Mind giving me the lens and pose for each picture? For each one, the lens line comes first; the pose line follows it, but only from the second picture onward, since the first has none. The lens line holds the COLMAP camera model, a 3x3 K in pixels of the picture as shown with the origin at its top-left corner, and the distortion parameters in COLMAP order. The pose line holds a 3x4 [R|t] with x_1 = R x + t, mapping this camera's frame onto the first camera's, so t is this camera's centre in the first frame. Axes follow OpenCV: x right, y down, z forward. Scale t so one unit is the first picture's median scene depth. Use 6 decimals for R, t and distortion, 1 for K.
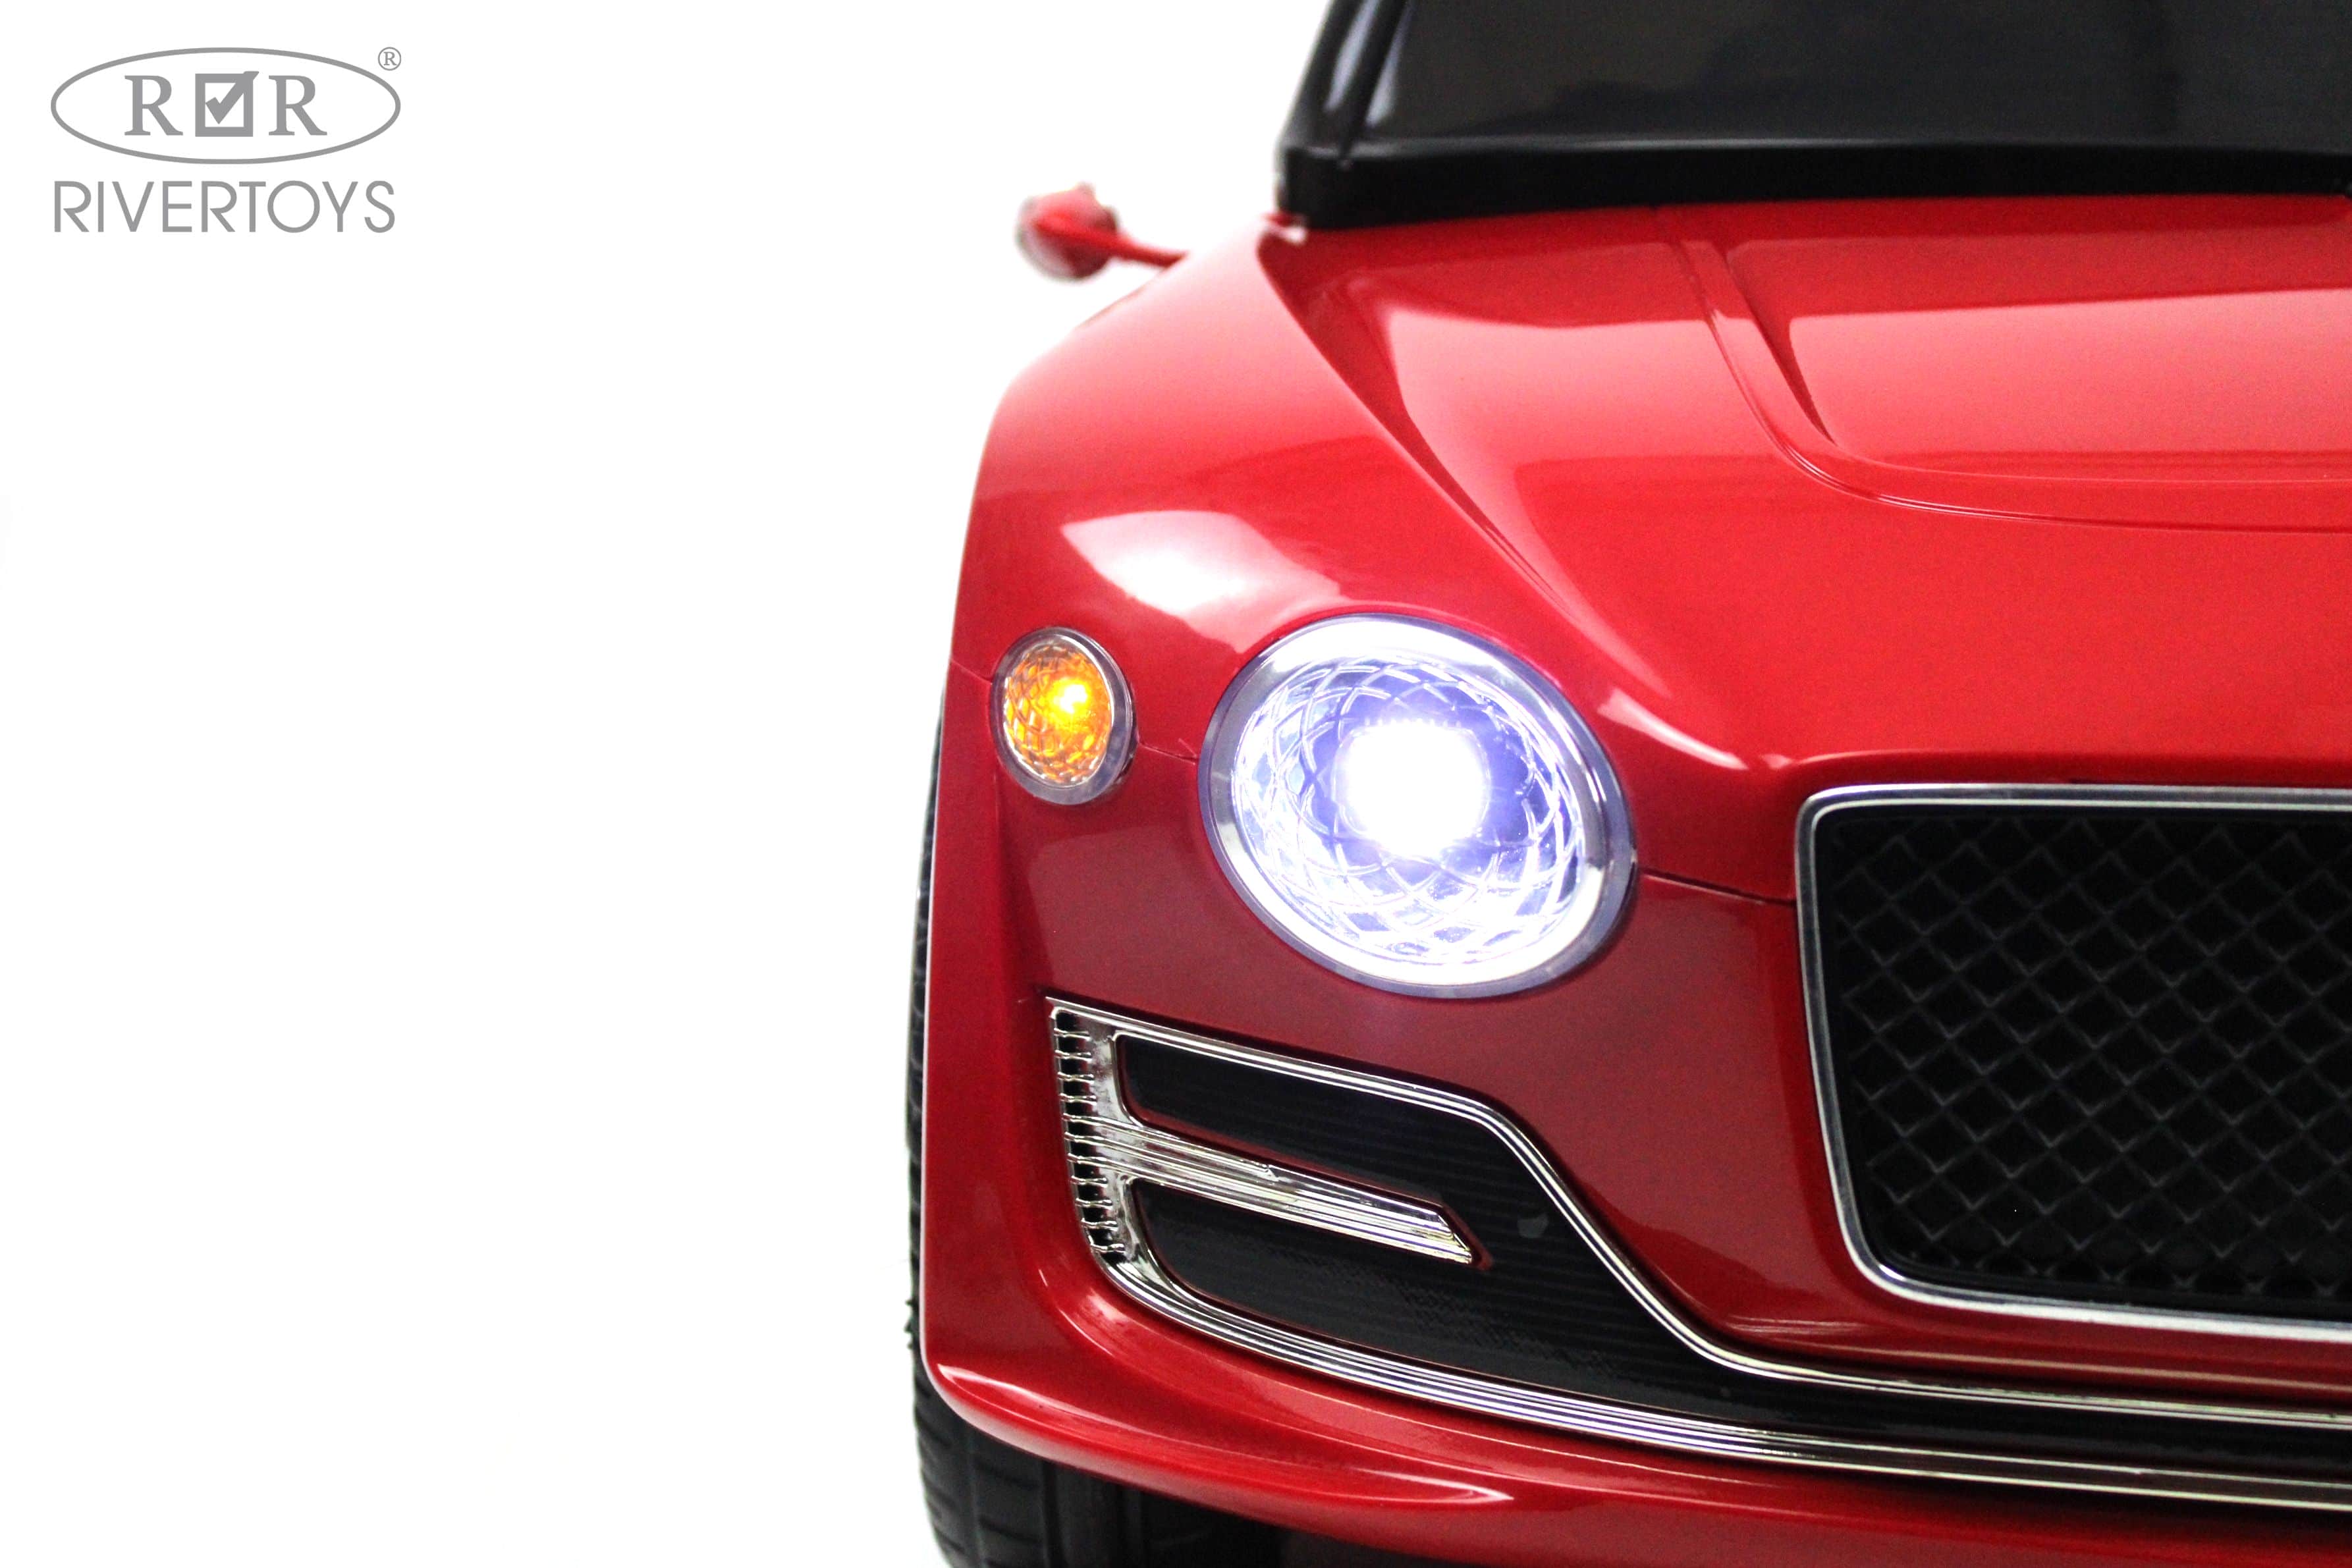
lens RADIAL K [[4134.5, 0, 1176.0], [0, 4134.5, 784.0], [0, 0, 1]] dist [-0.047776, 0.091166]
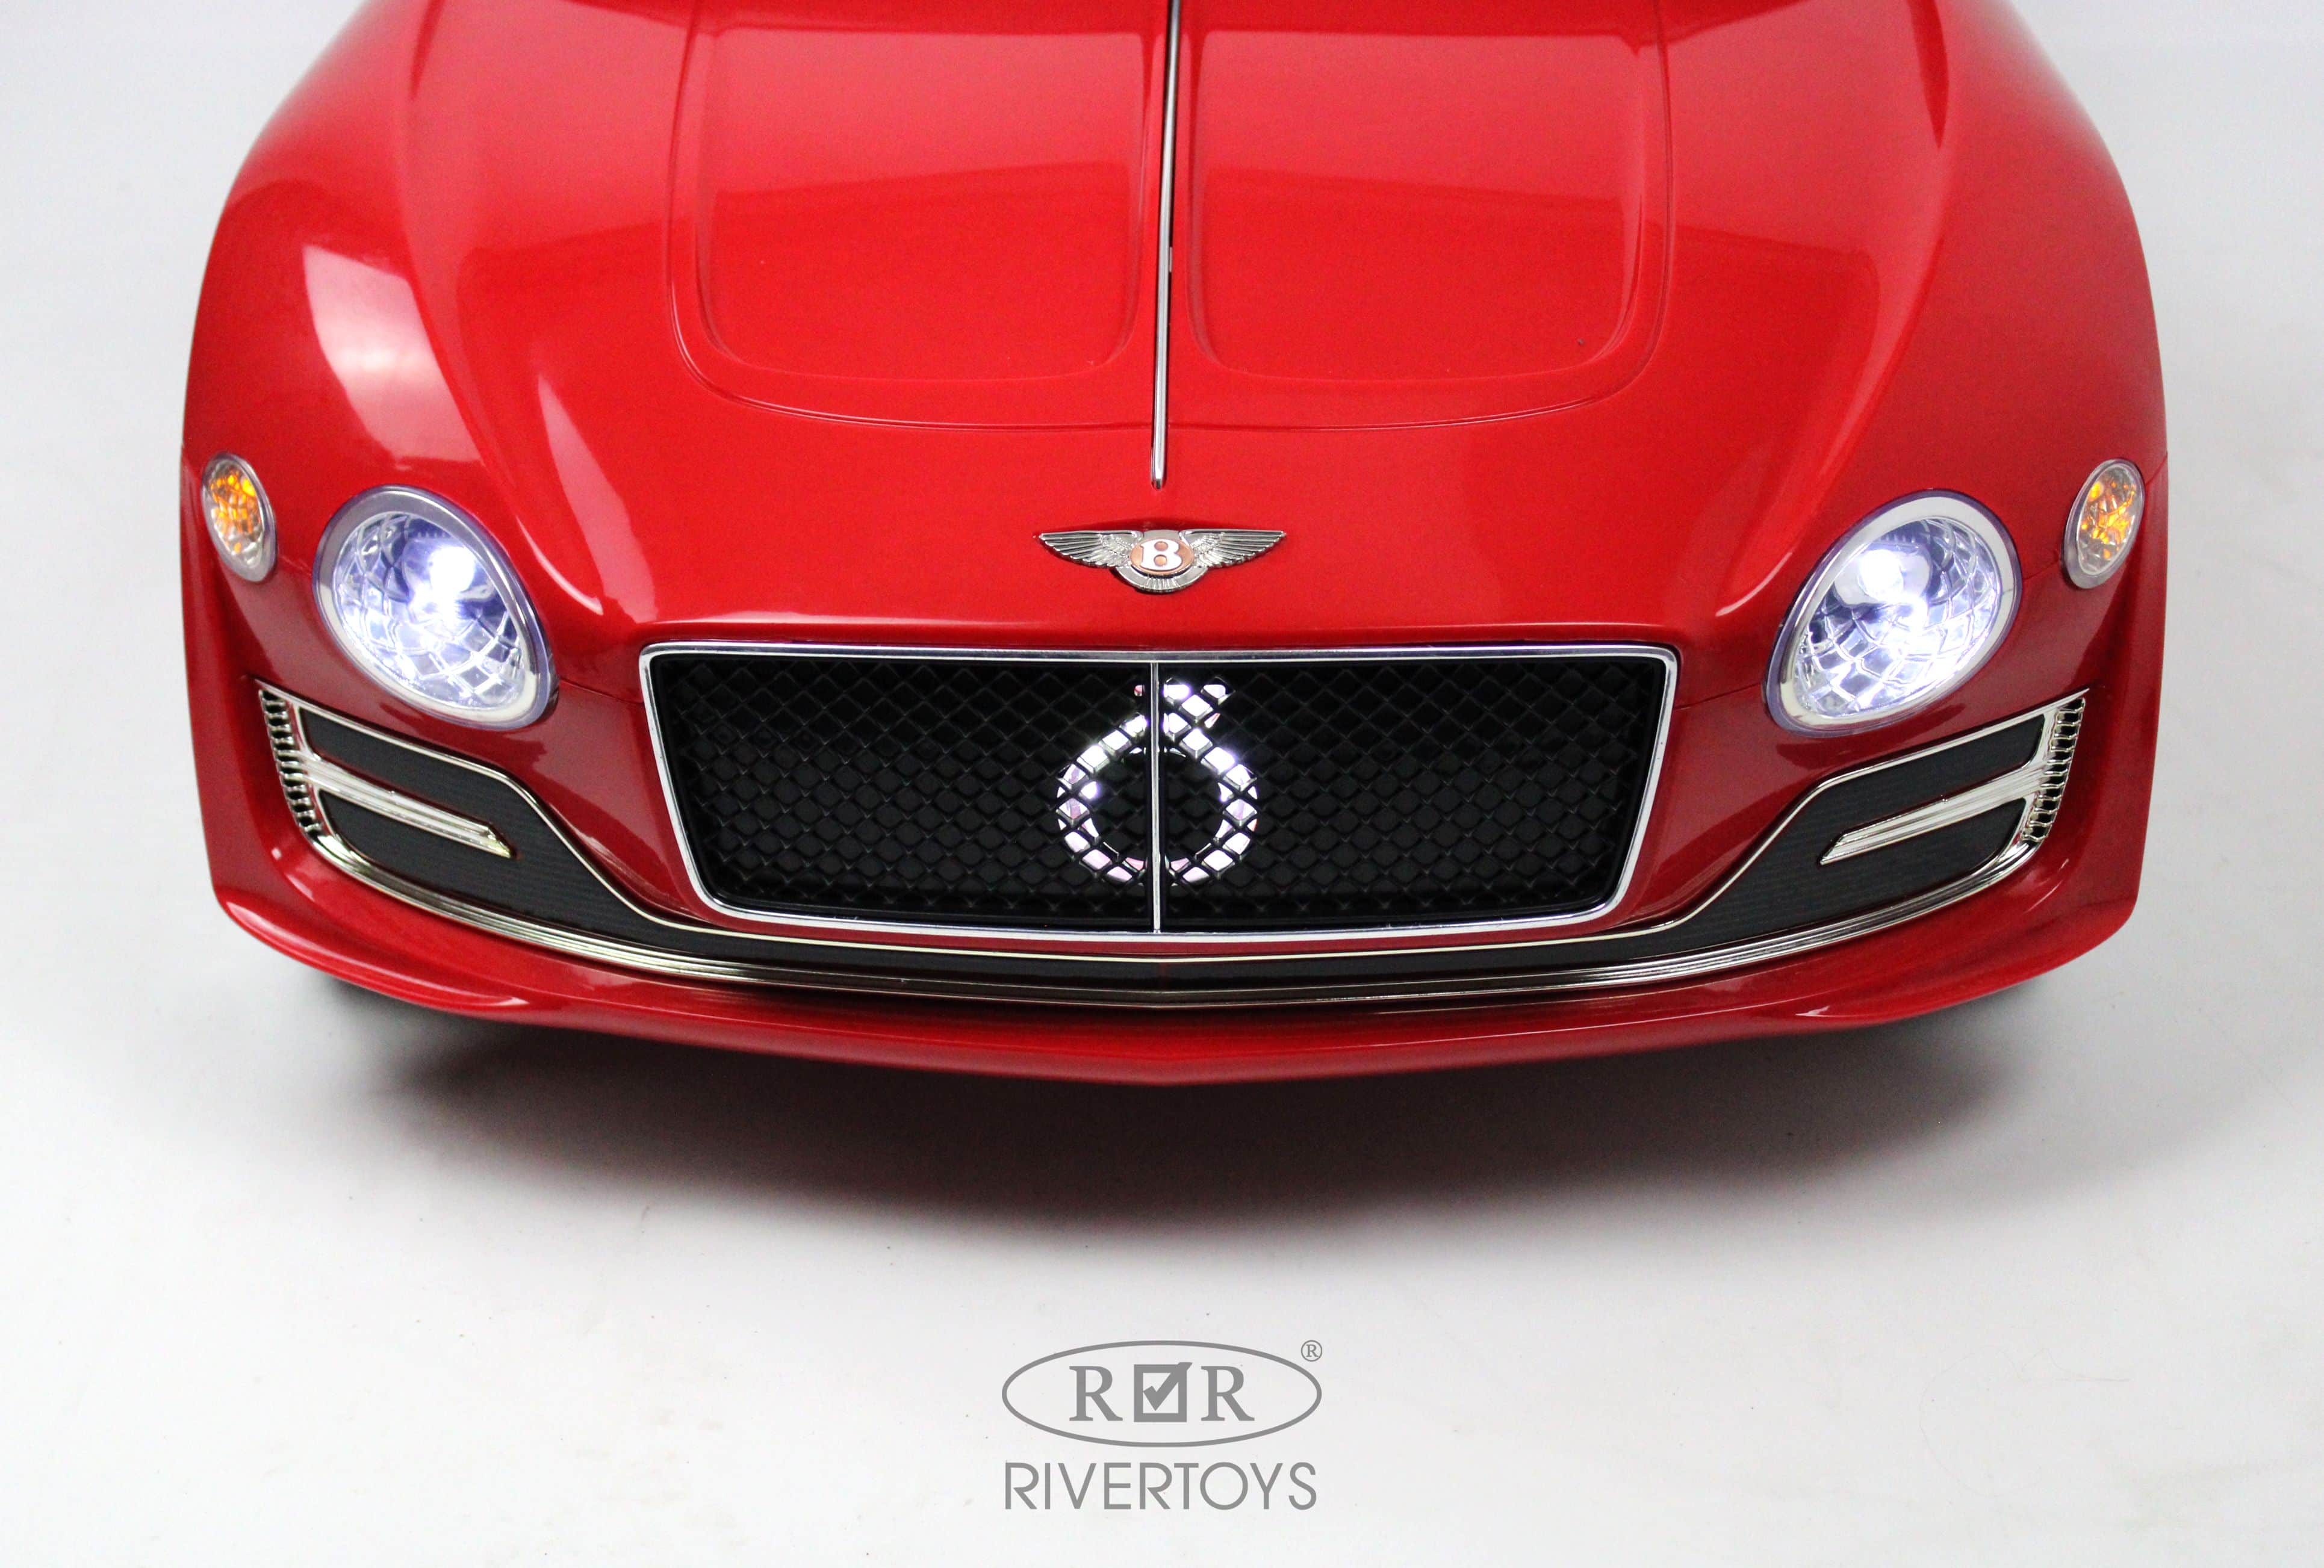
lens RADIAL K [[3884.0, 0, 1162.0], [0, 3884.0, 784.0], [0, 0, 1]] dist [-0.010582, -0.059636]
pose [[0.998578, -0.049829, 0.018959, 0.292883], [0.039511, 0.930425, 0.364347, -0.451193], [-0.035795, -0.363080, 0.931070, -0.432328]]
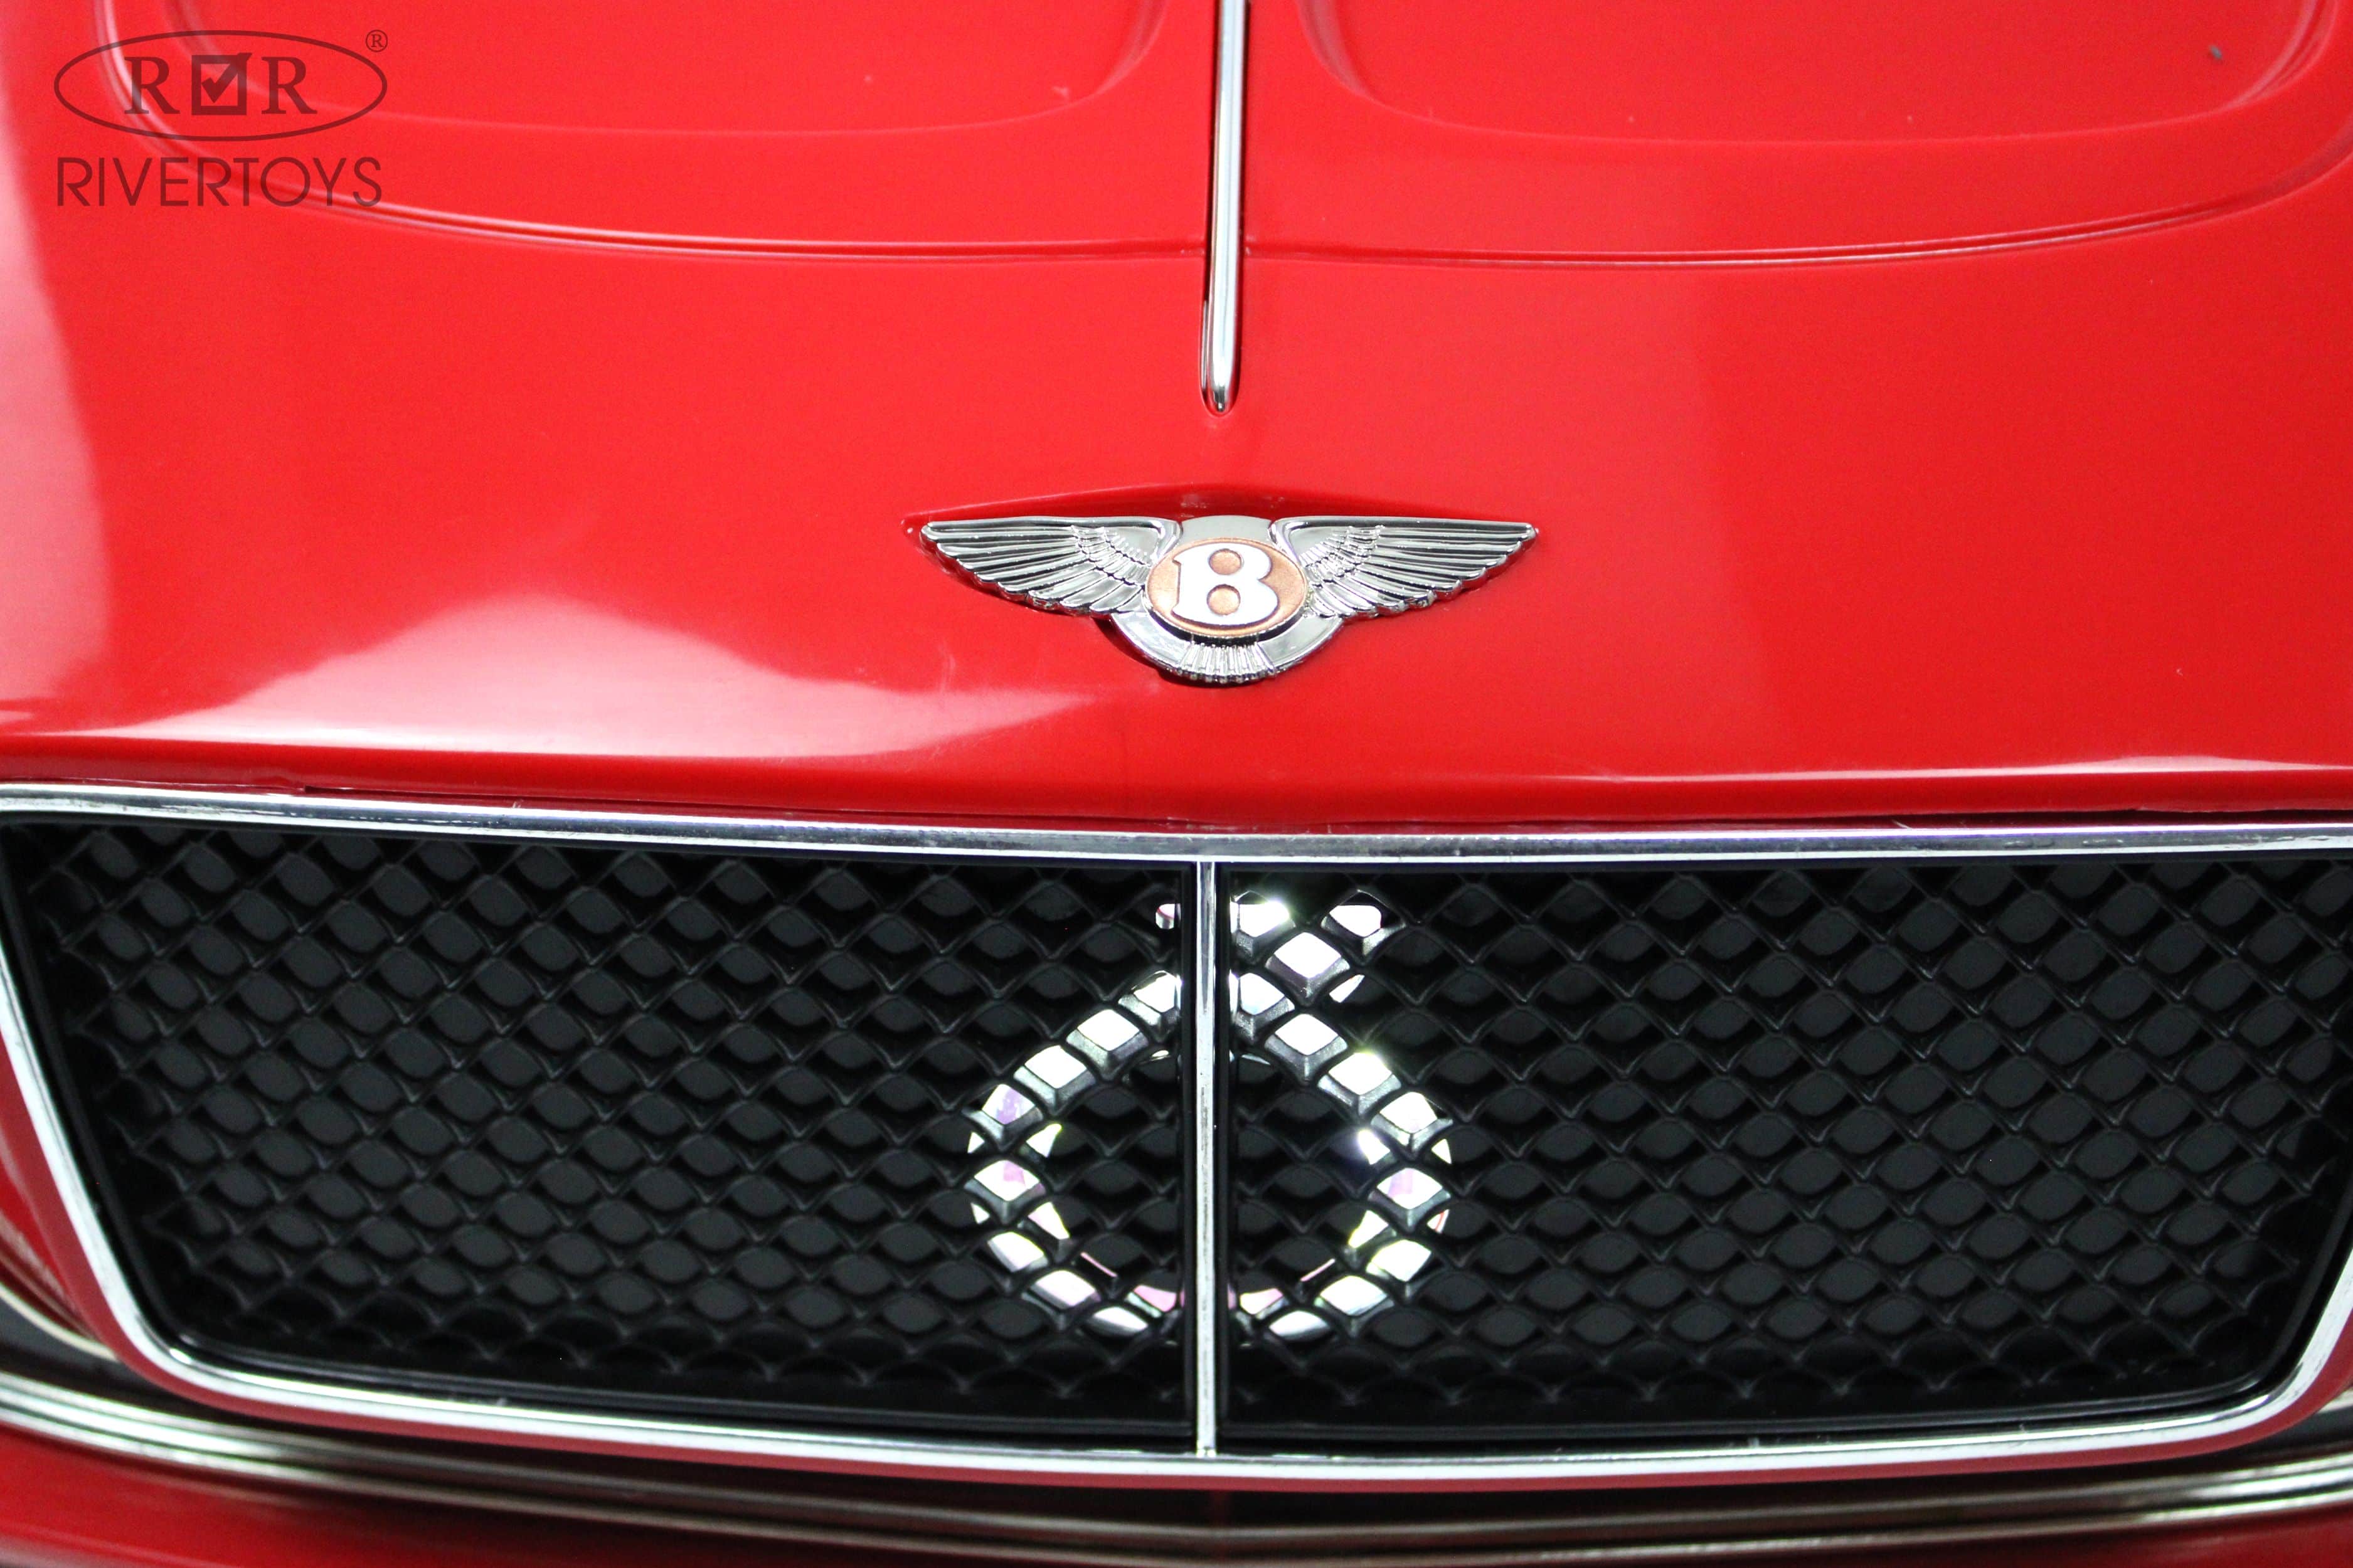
lens RADIAL K [[4136.2, 0, 1176.5], [0, 4136.2, 784.0], [0, 0, 1]] dist [-0.047776, 0.091166]
pose [[0.999097, -0.041790, 0.007601, 0.310256], [0.034493, 0.902658, 0.428973, -0.249960], [-0.024788, -0.428324, 0.903285, 0.341065]]
